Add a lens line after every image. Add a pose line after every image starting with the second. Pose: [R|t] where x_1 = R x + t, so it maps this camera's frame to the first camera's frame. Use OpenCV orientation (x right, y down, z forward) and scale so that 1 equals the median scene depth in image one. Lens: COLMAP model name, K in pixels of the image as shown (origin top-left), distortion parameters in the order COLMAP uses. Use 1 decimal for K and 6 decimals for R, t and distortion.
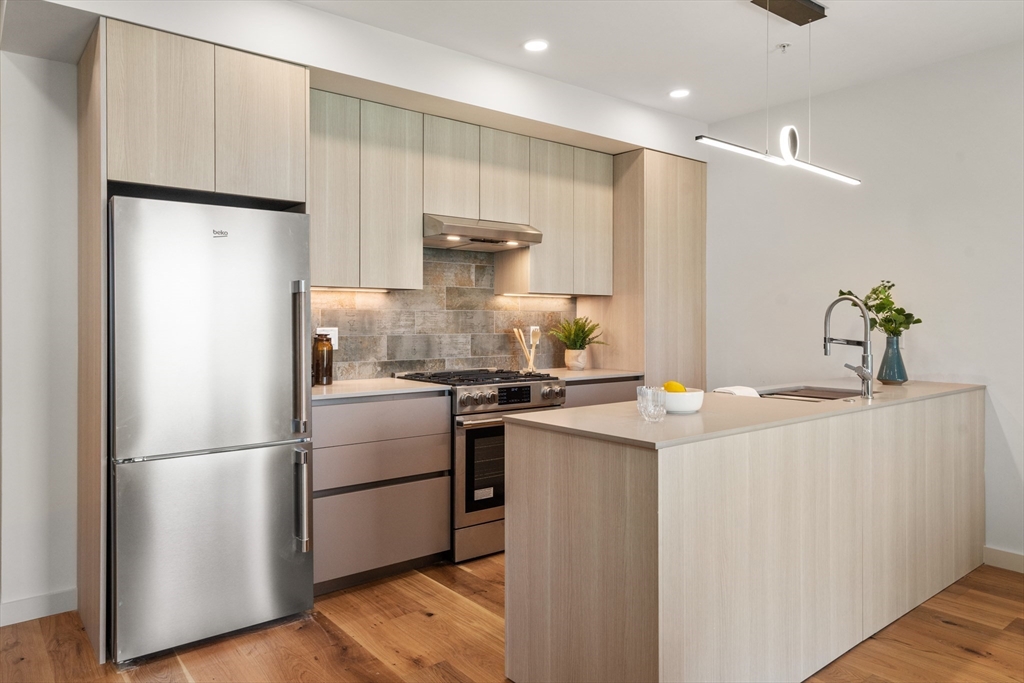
lens RADIAL K [[676.6, 0, 511.9], [0, 676.6, 320.4], [0, 0, 1]] dist [0.000462, -0.000207]
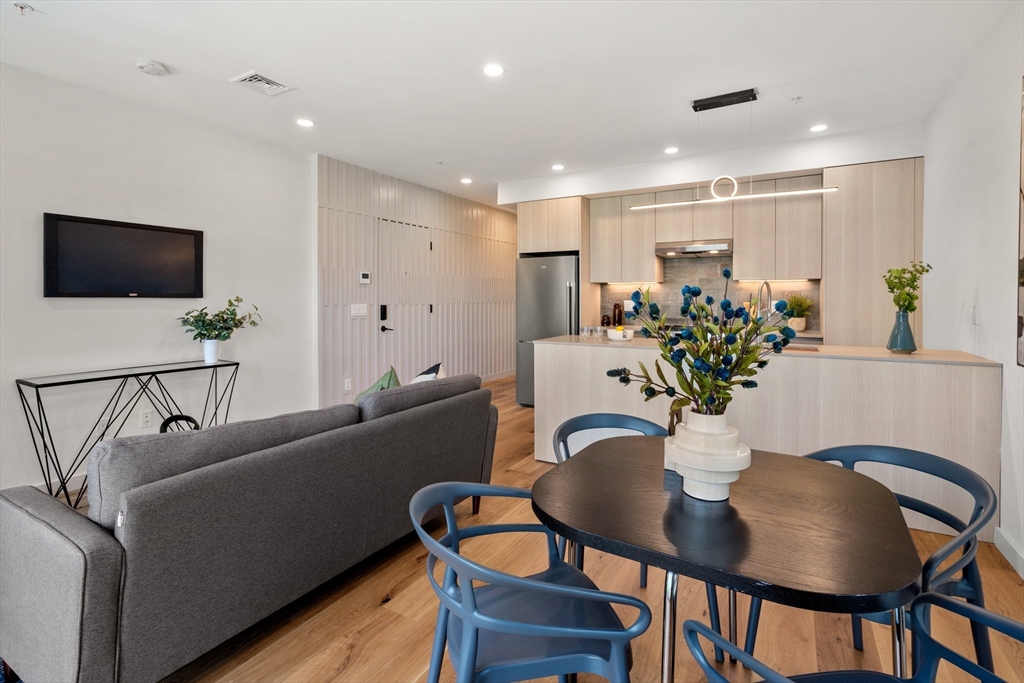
lens RADIAL K [[484.0, 0, 512.0], [0, 484.0, 341.5], [0, 0, 1]] dist [-0.000142, -0.000002]
pose [[0.361568, 0.087040, -0.928274, 0.931107], [0.000617, 0.995610, 0.093594, -0.002379], [0.932345, -0.034414, 0.359927, 0.067949]]
